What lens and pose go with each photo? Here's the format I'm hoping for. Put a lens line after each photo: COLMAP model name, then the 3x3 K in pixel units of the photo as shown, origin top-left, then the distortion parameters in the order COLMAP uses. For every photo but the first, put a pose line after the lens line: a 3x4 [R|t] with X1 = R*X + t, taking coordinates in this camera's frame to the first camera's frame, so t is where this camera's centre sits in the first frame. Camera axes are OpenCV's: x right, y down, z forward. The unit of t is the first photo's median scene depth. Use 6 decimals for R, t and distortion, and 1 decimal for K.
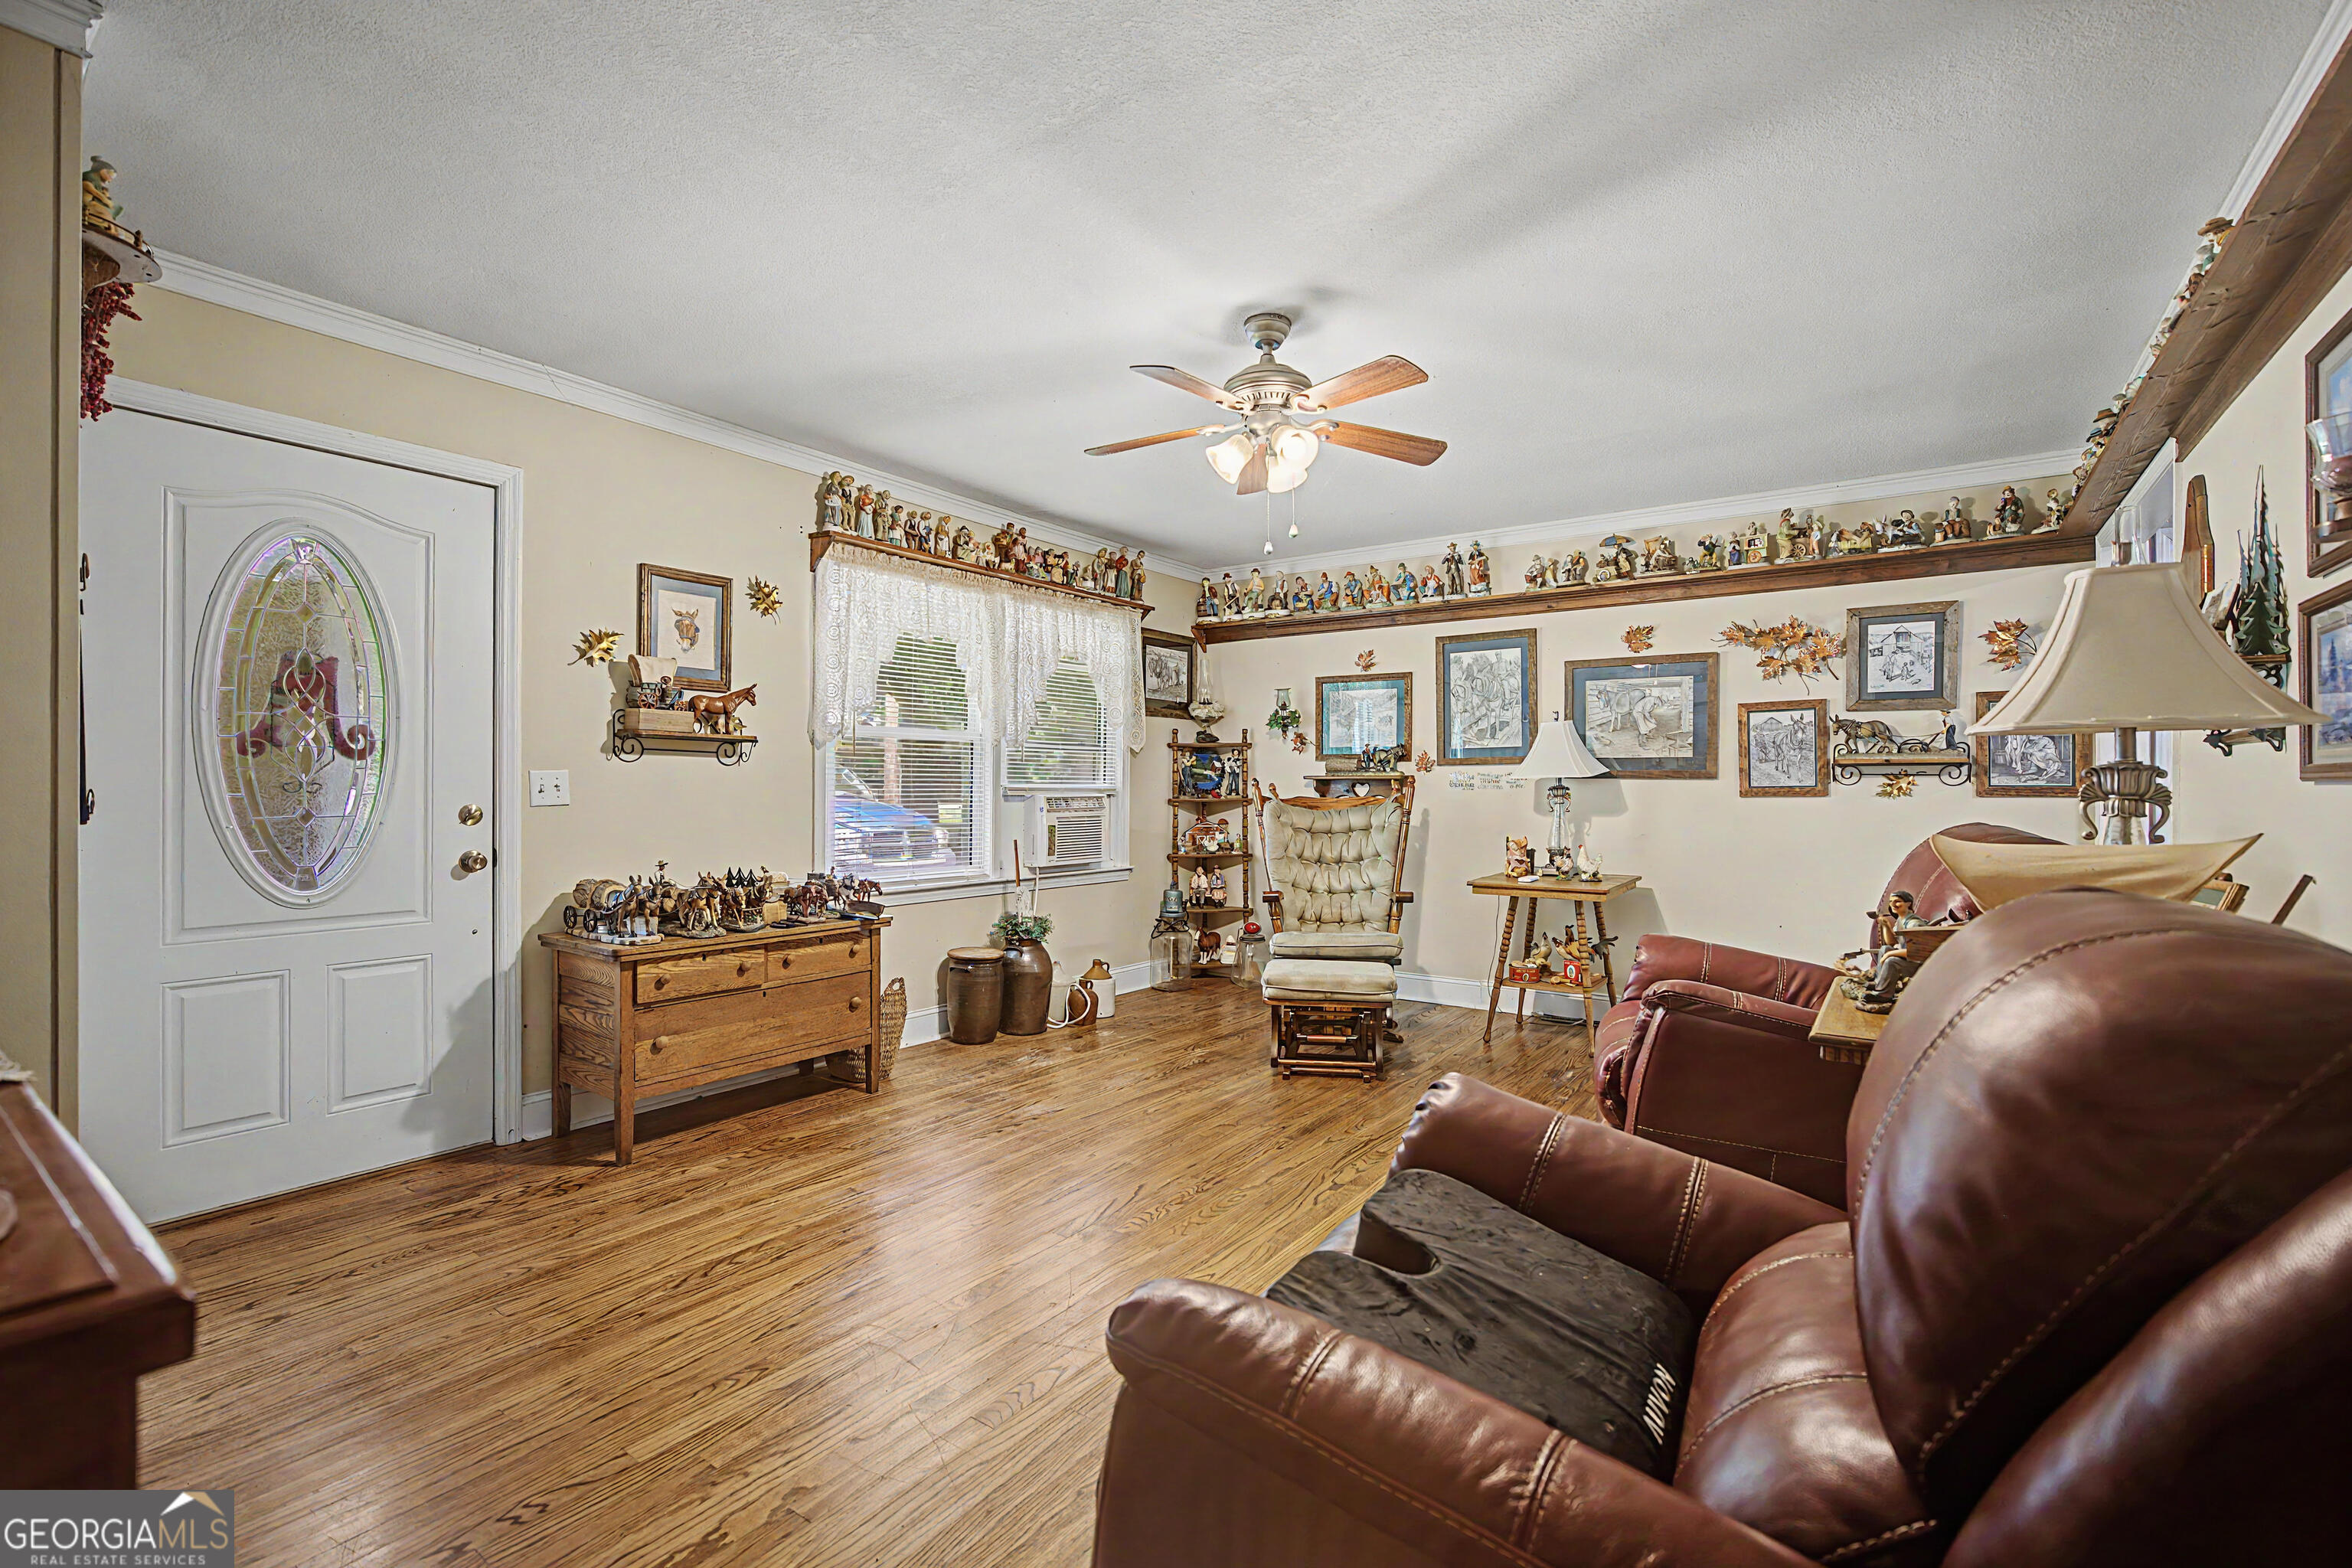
lens RADIAL K [[1031.6, 0, 1179.7], [0, 1031.6, 781.4], [0, 0, 1]] dist [-0.006395, 0.002791]
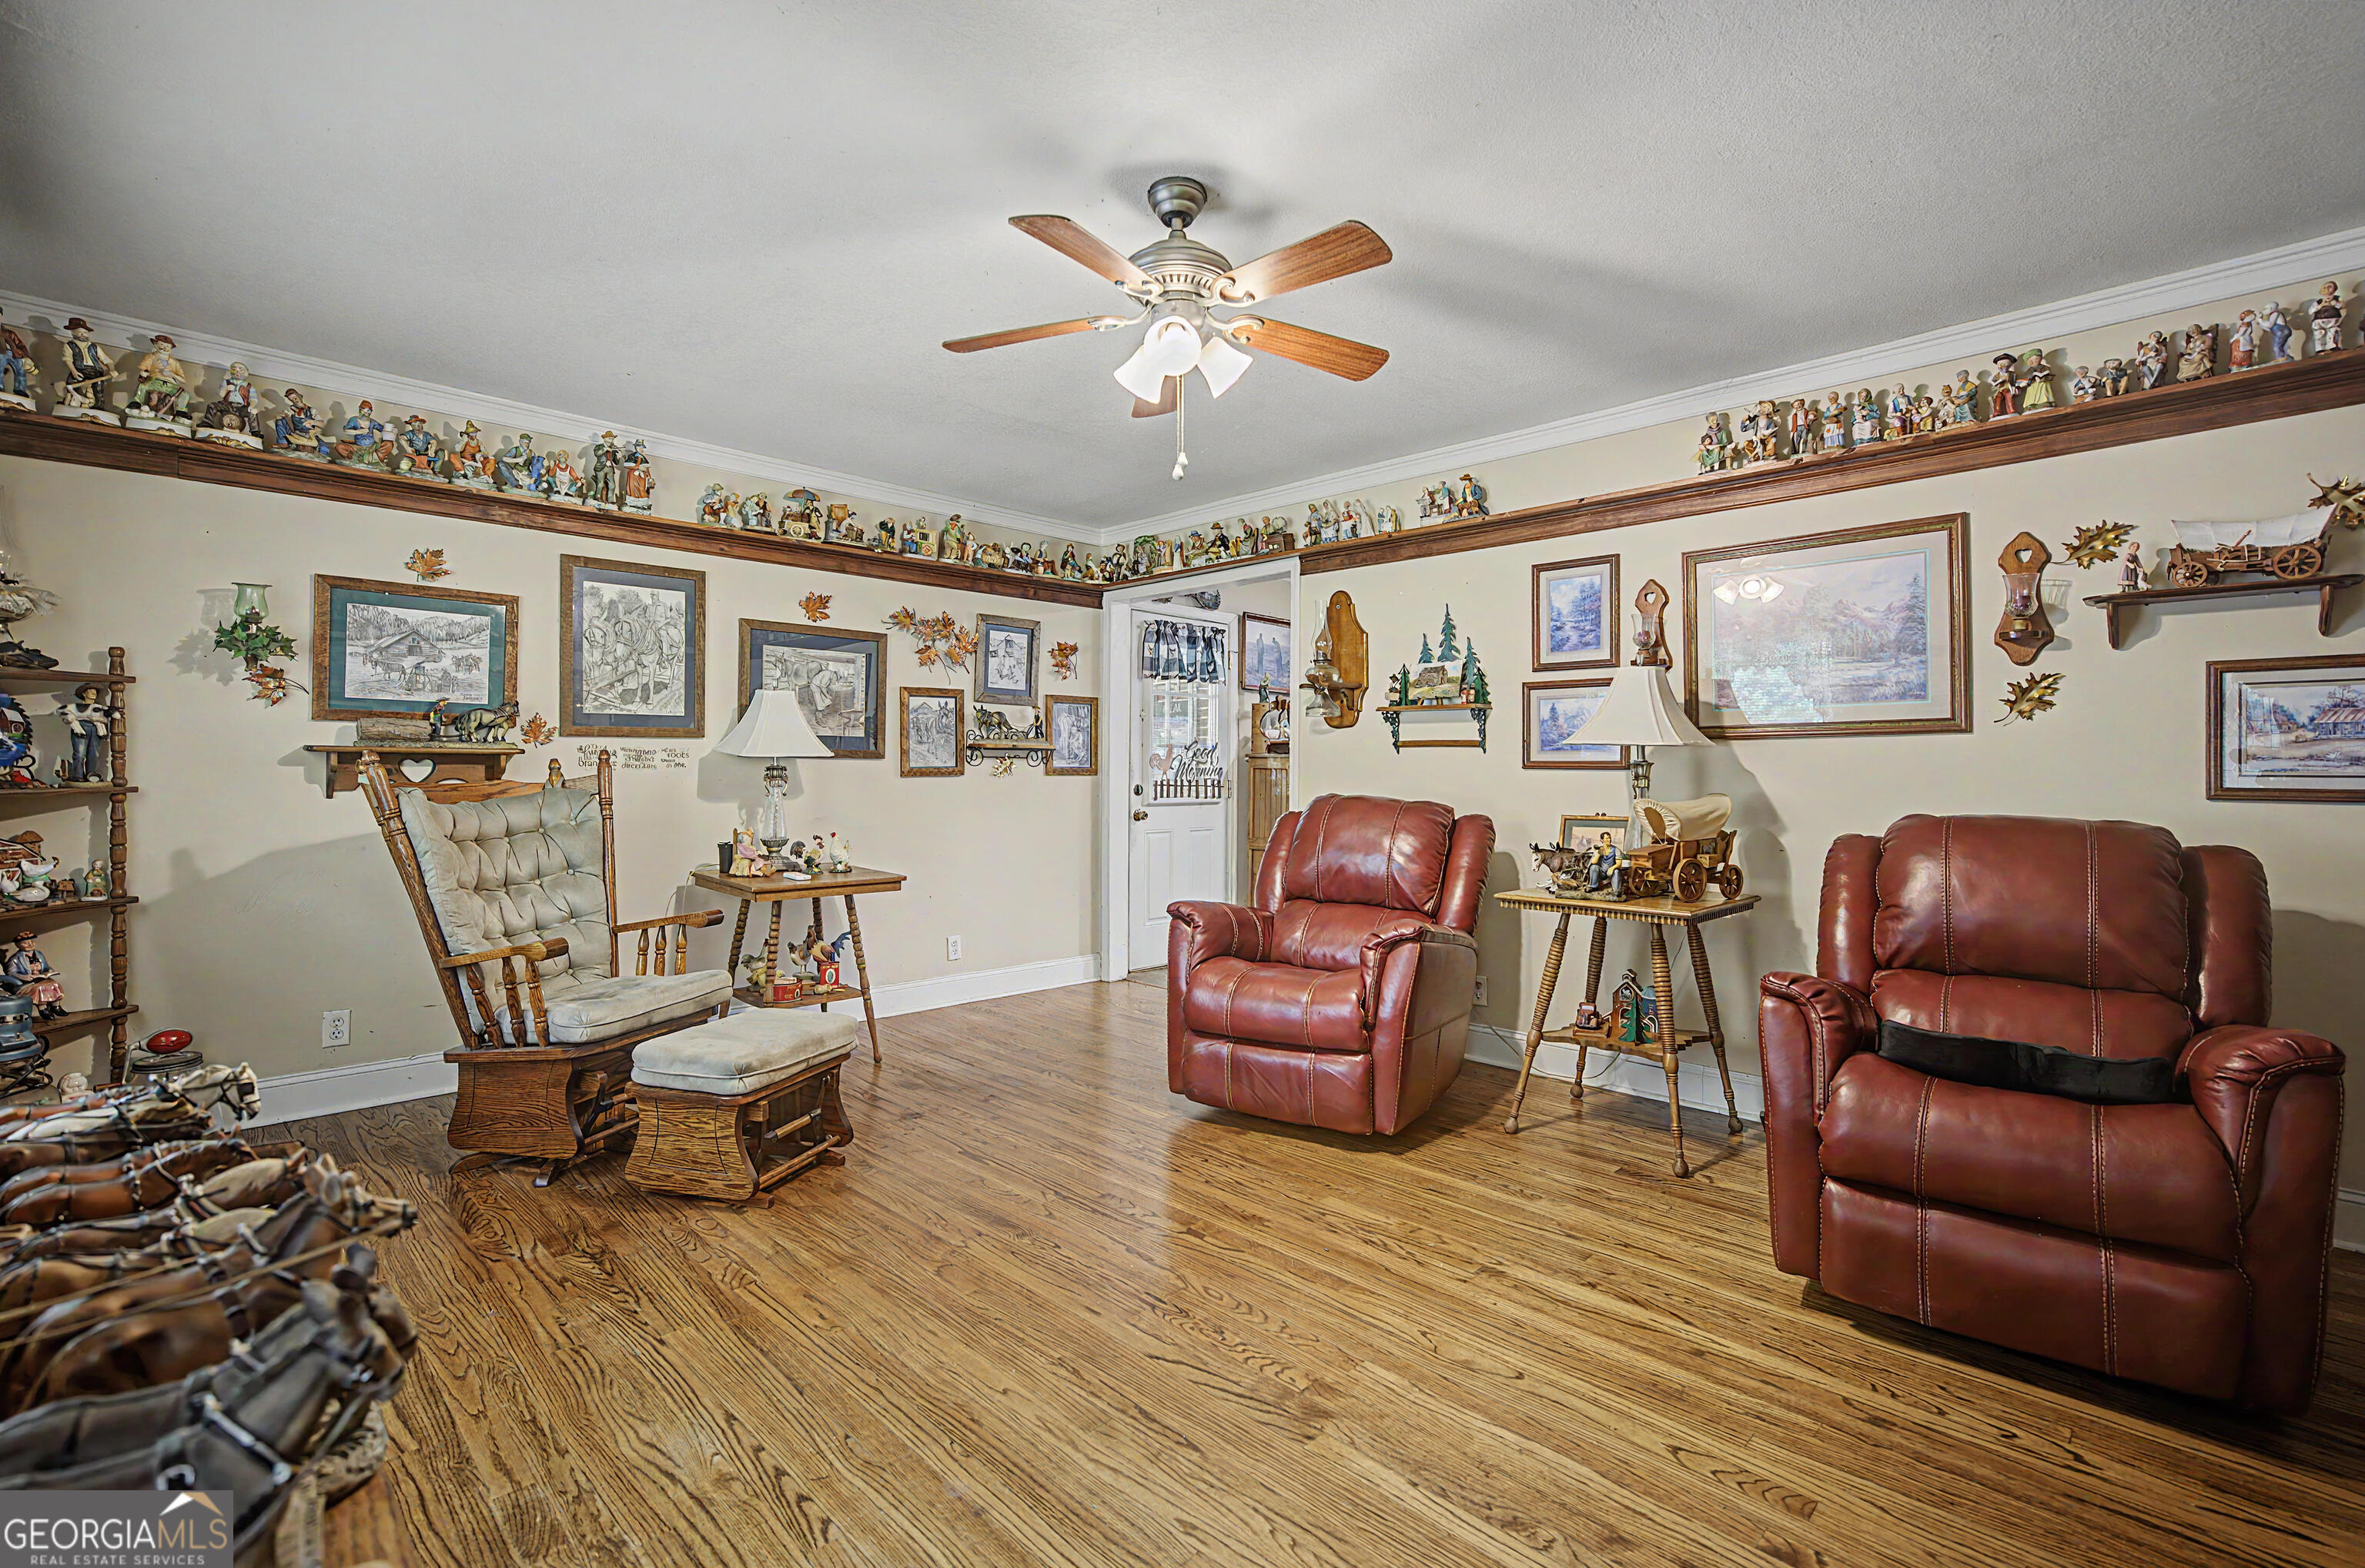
lens RADIAL K [[1032.9, 0, 1174.5], [0, 1032.9, 763.6], [0, 0, 1]] dist [-0.001519, 0.000313]
pose [[0.192725, 0.010455, 0.981197, -0.407992], [-0.000454, 0.999944, -0.010565, 0.012190], [-0.981253, 0.001591, 0.192719, 0.513646]]
